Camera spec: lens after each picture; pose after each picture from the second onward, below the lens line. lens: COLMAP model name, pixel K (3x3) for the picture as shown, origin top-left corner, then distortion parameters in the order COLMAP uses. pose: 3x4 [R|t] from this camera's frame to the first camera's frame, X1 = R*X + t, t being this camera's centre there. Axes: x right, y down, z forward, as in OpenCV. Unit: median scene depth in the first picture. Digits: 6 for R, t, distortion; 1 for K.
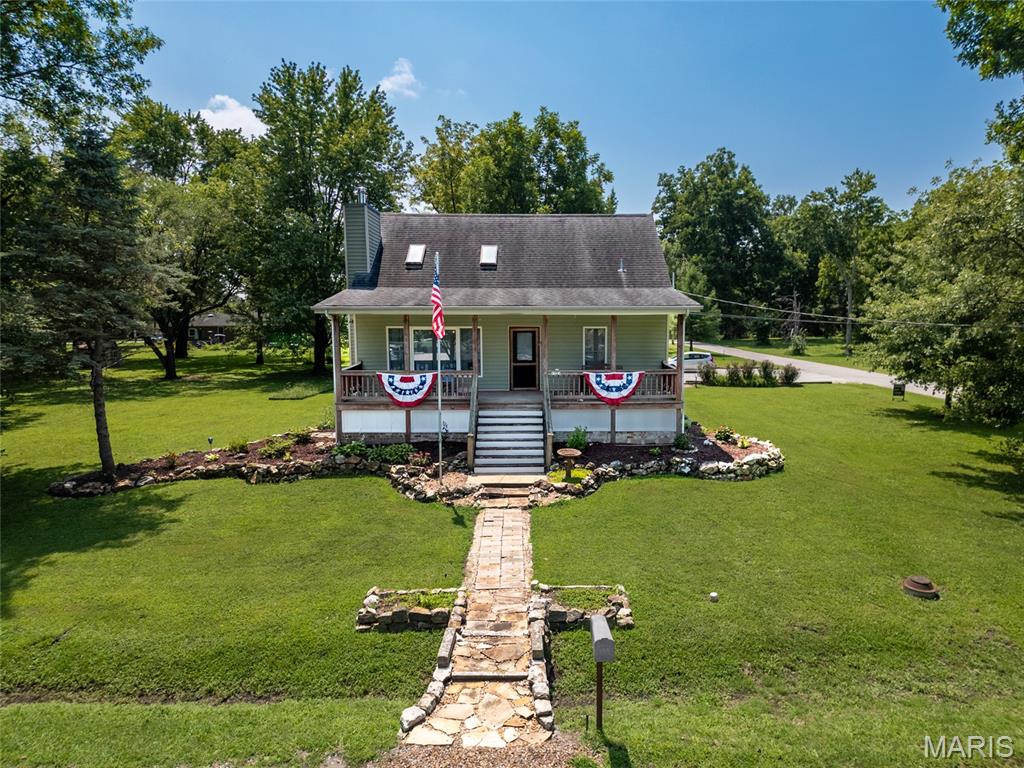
lens RADIAL K [[691.8, 0, 514.2], [0, 691.8, 390.6], [0, 0, 1]] dist [0.025957, 0.005363]
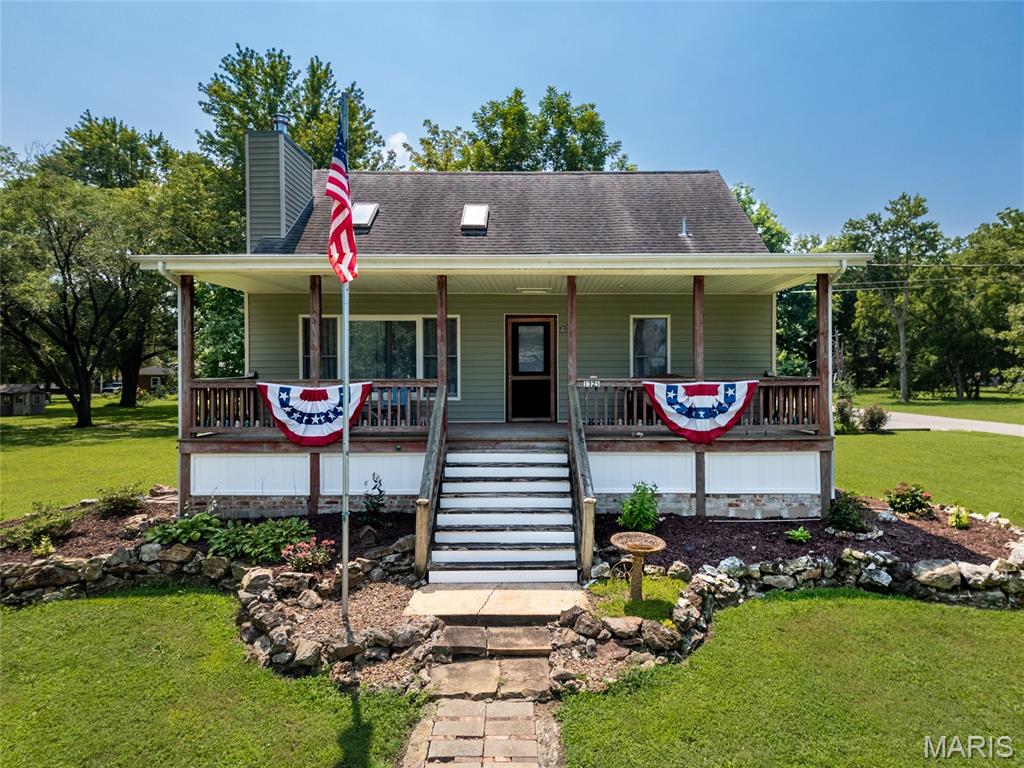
lens RADIAL K [[691.8, 0, 519.1], [0, 691.8, 382.9], [0, 0, 1]] dist [0.025957, 0.005363]
pose [[0.999955, 0.002783, 0.009107, -0.000913], [-0.001872, 0.995127, -0.098584, 0.027002], [-0.009337, 0.098563, 0.995087, 0.464254]]
